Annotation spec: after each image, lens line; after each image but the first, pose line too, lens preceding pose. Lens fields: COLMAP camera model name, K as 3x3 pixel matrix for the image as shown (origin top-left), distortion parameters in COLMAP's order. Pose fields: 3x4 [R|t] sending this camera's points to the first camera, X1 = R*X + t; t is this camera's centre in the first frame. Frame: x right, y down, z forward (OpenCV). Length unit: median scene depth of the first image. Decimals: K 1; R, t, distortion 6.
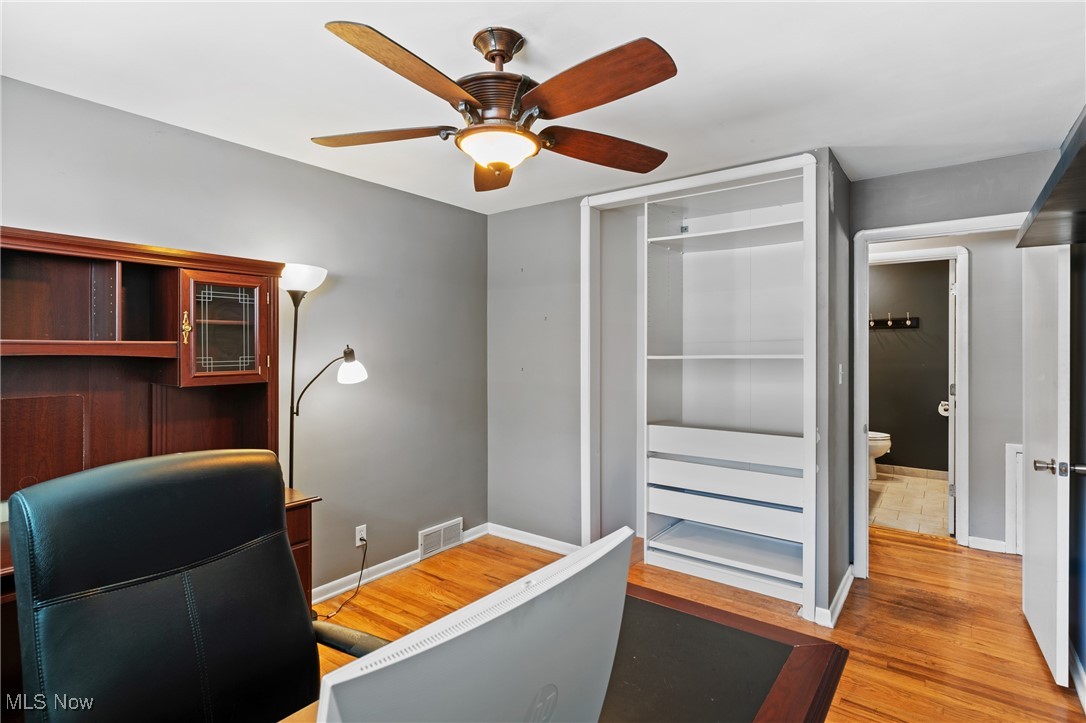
lens RADIAL K [[544.5, 0, 538.6], [0, 544.5, 344.7], [0, 0, 1]] dist [-0.000584, 0.000067]
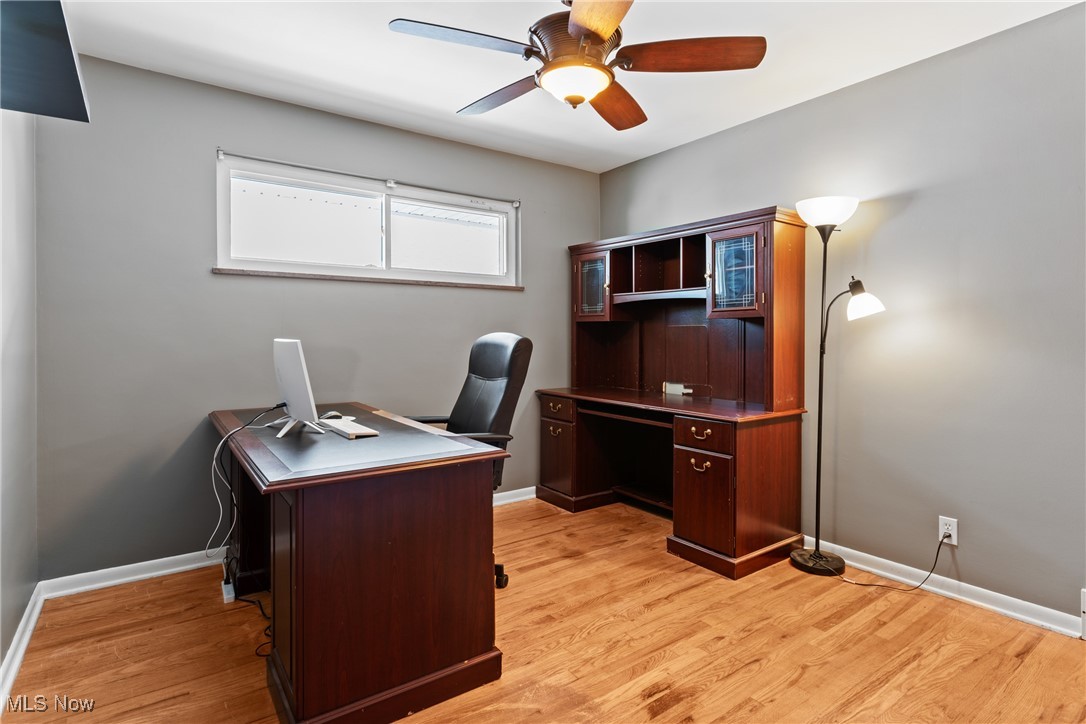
lens RADIAL K [[553.4, 0, 541.3], [0, 553.4, 334.3], [0, 0, 1]] dist [0.000723, 0.000313]
pose [[-0.294899, 0.000279, -0.955528, 0.634451], [0.007755, 0.999968, -0.002101, 0.091052], [0.955497, -0.008030, -0.294892, 0.790340]]
